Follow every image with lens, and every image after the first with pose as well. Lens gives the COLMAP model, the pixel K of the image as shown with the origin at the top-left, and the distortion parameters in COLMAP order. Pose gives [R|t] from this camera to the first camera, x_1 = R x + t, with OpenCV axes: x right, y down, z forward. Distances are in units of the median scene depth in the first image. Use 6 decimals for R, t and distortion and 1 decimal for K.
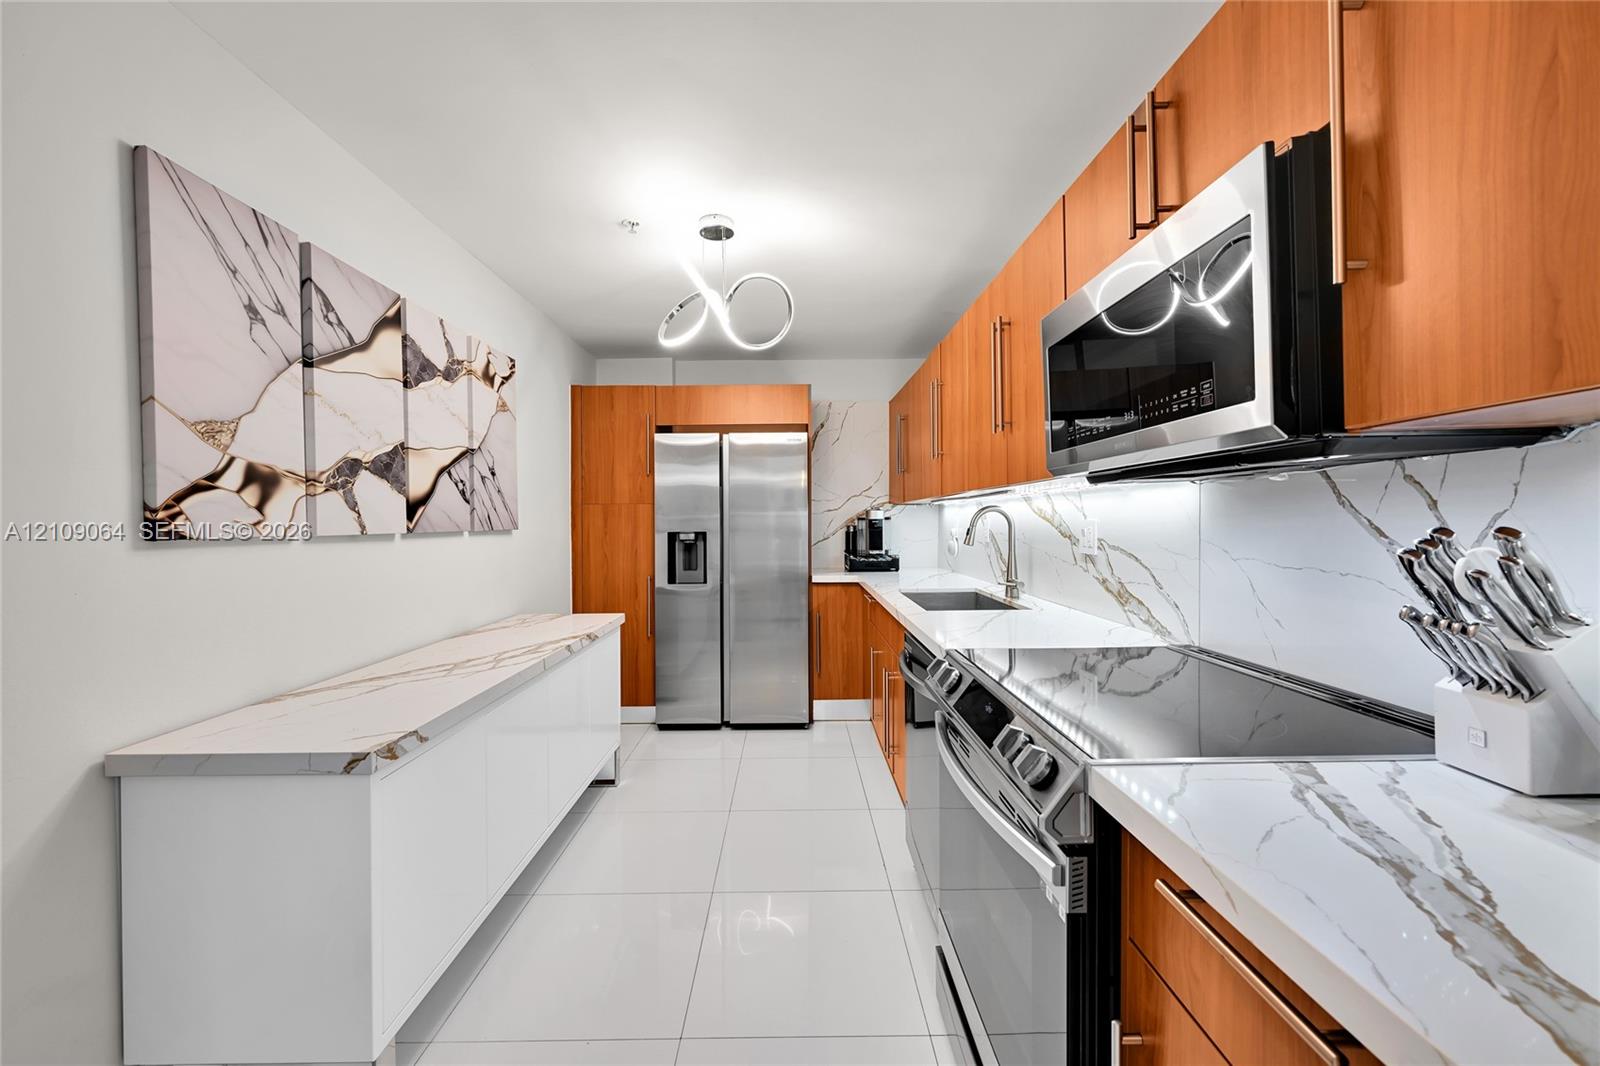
lens RADIAL K [[638.1, 0, 800.0], [0, 638.1, 533.0], [0, 0, 1]] dist [-0.000277, 0.000315]
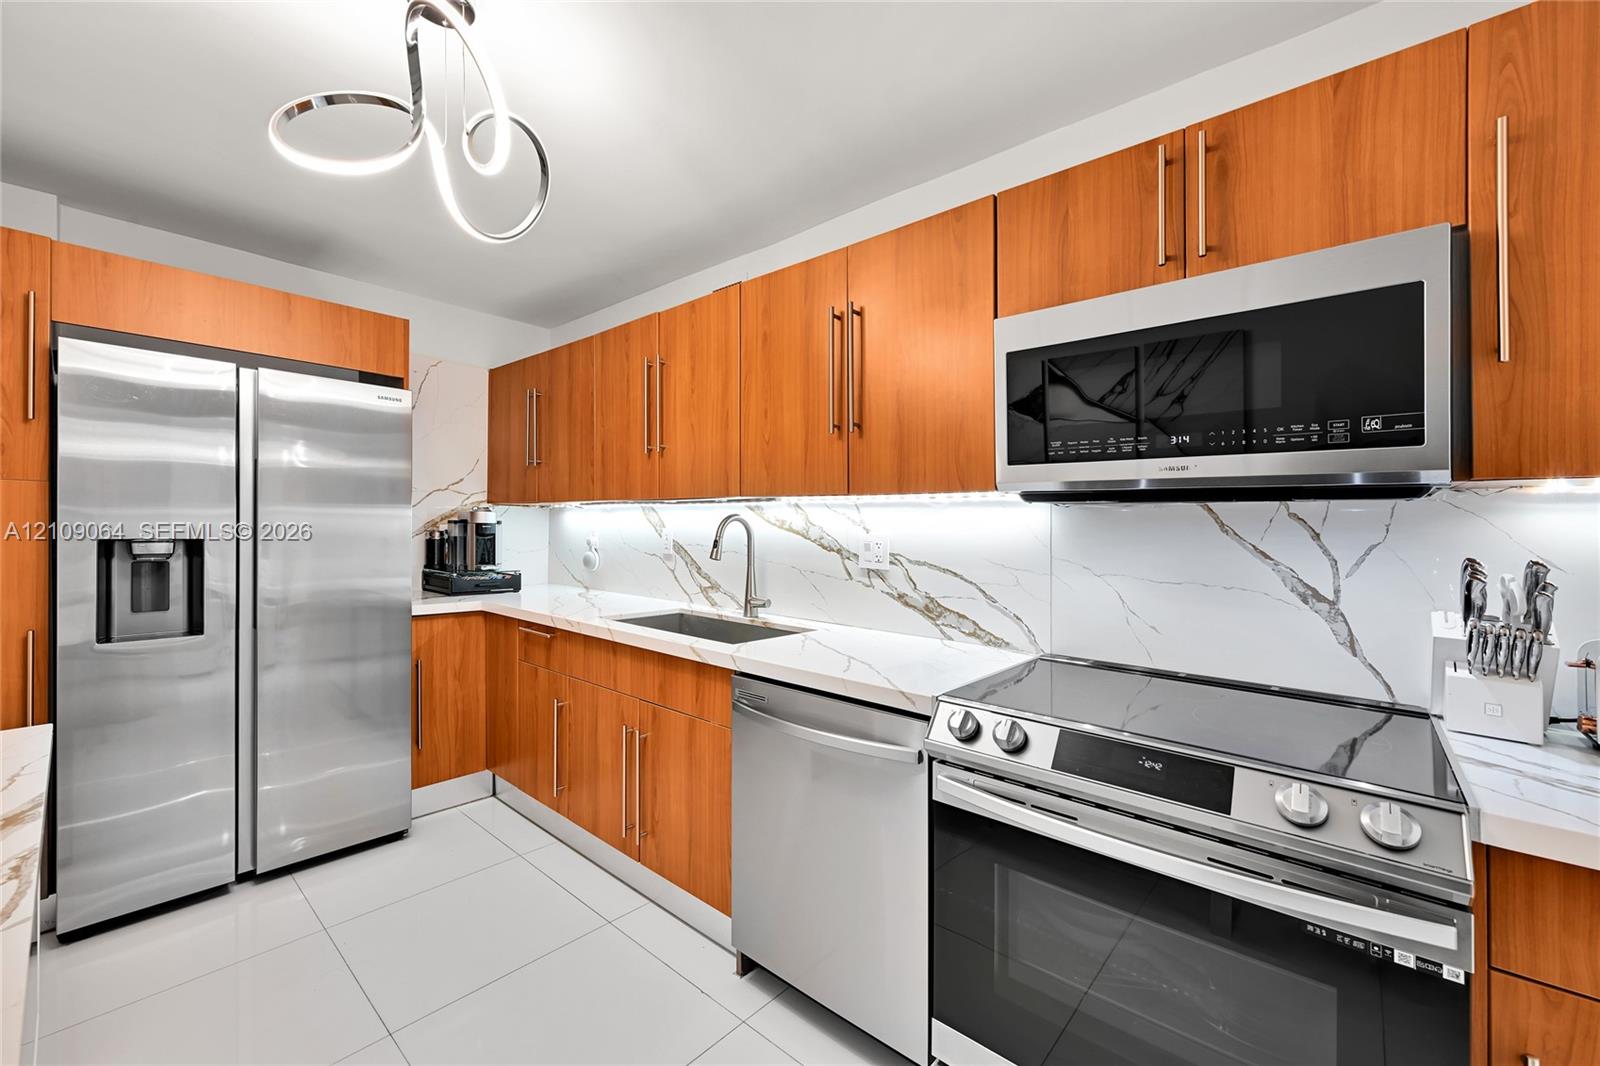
lens RADIAL K [[615.0, 0, 800.0], [0, 615.0, 533.0], [0, 0, 1]] dist [-0.002457, -0.000225]
pose [[0.662460, 0.014547, 0.748956, -0.202803], [-0.010585, 0.999893, -0.010058, -0.007412], [-0.749023, -0.001265, 0.662543, 0.269105]]
